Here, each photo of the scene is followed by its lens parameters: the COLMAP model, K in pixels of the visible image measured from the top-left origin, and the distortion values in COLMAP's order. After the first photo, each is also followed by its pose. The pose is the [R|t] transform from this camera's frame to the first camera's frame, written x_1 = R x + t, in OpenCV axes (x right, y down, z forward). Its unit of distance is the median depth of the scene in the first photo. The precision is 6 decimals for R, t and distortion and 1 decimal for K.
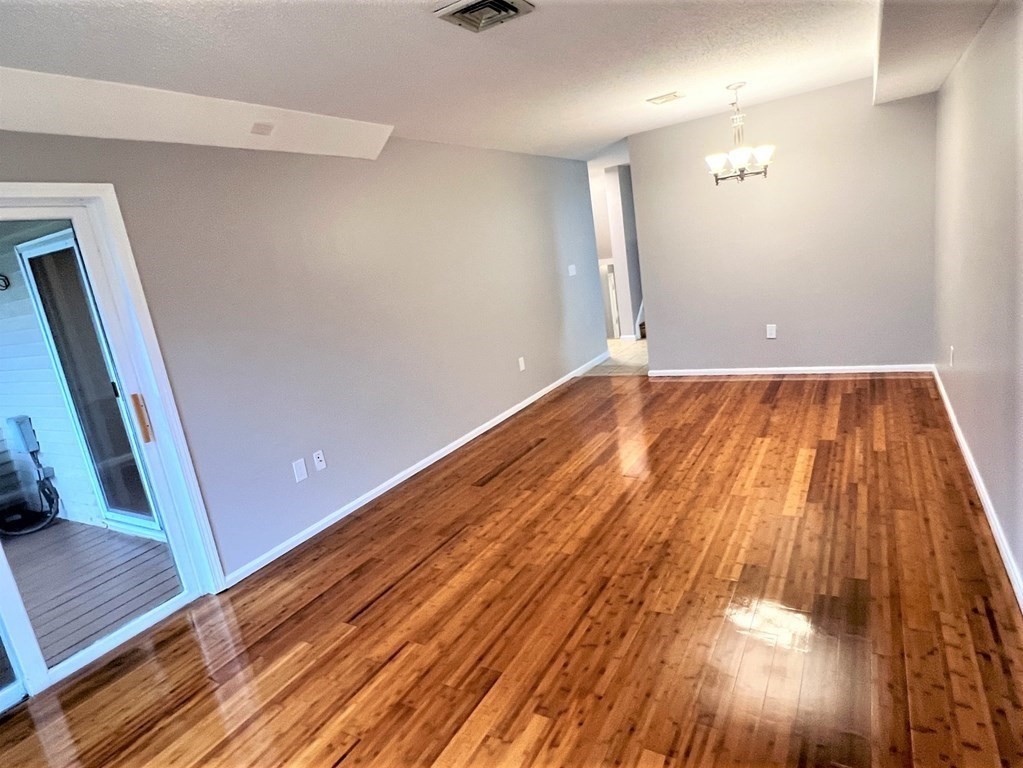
lens RADIAL K [[584.2, 0, 511.5], [0, 584.2, 384.0], [0, 0, 1]] dist [0.000143, -0.000203]
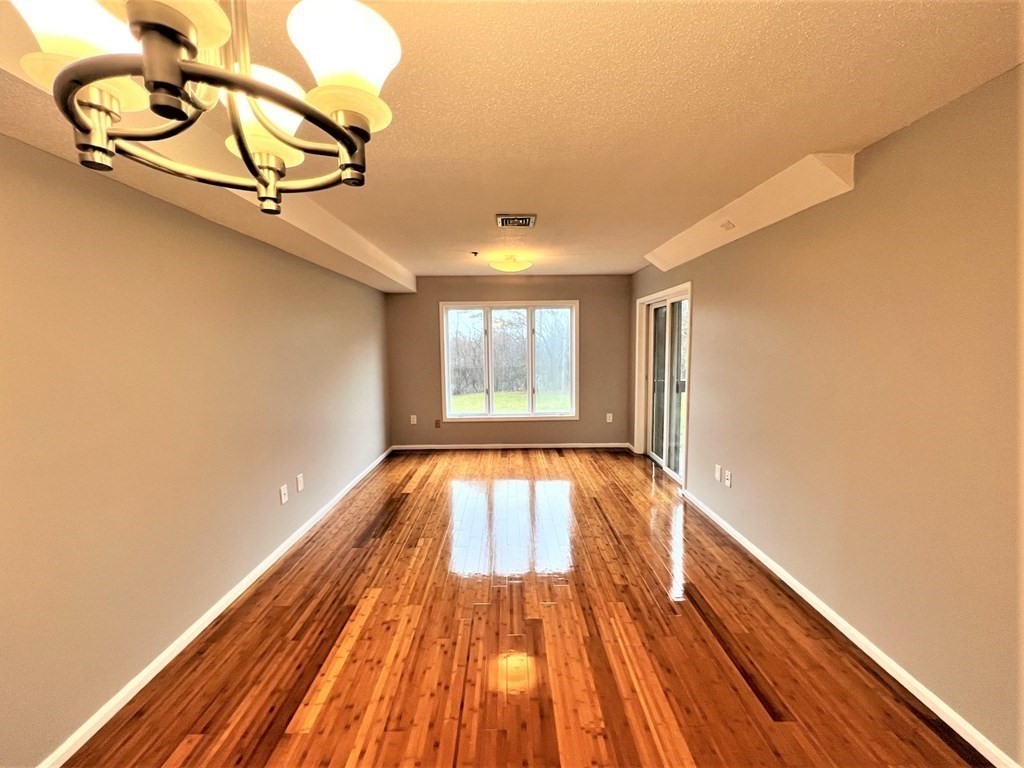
lens RADIAL K [[410.6, 0, 512.0], [0, 410.6, 384.0], [0, 0, 1]] dist [-0.000198, -0.000100]
pose [[-0.843653, 0.204291, -0.496503, 0.517606], [0.012861, 0.932202, 0.361709, -0.430899], [0.536735, 0.298771, -0.789082, 1.529470]]
